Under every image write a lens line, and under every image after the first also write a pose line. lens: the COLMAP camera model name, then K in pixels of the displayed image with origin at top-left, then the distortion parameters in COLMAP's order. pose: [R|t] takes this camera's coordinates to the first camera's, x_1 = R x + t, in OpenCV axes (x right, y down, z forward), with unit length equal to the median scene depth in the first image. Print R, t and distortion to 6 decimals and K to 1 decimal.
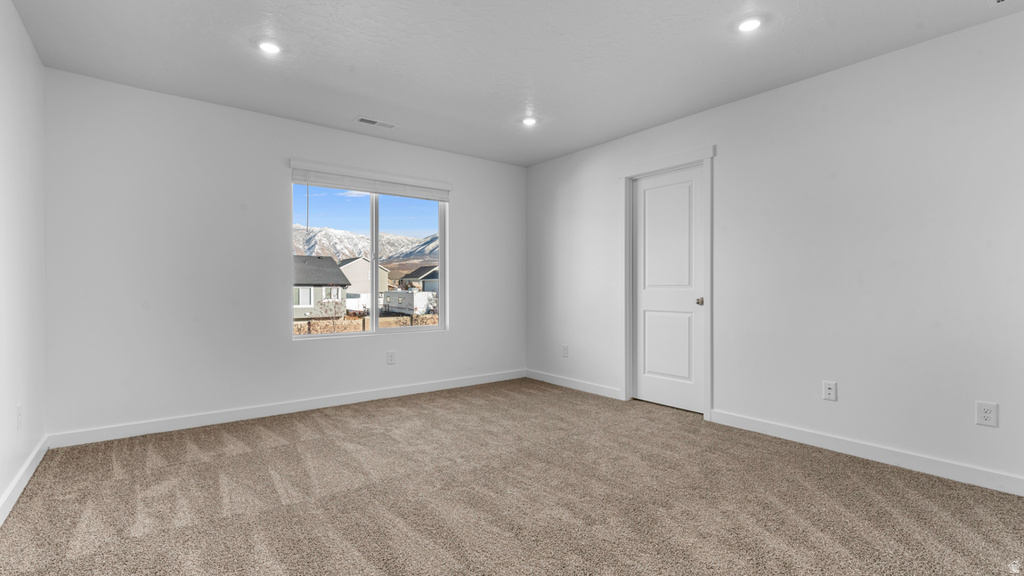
lens RADIAL K [[459.3, 0, 512.0], [0, 459.3, 288.0], [0, 0, 1]] dist [-0.000333, -0.000066]
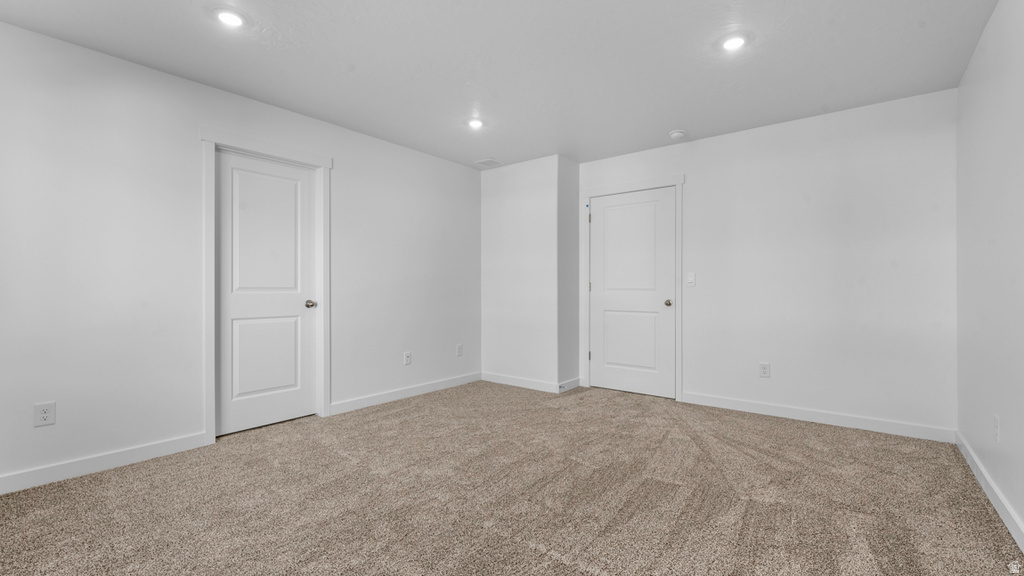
lens RADIAL K [[450.6, 0, 512.0], [0, 450.6, 288.0], [0, 0, 1]] dist [0.001348, 0.000131]
pose [[-0.245817, 0.006456, 0.969295, -0.644990], [-0.000811, 0.999976, -0.006866, 0.000295], [-0.969316, -0.002473, -0.245806, 0.795047]]
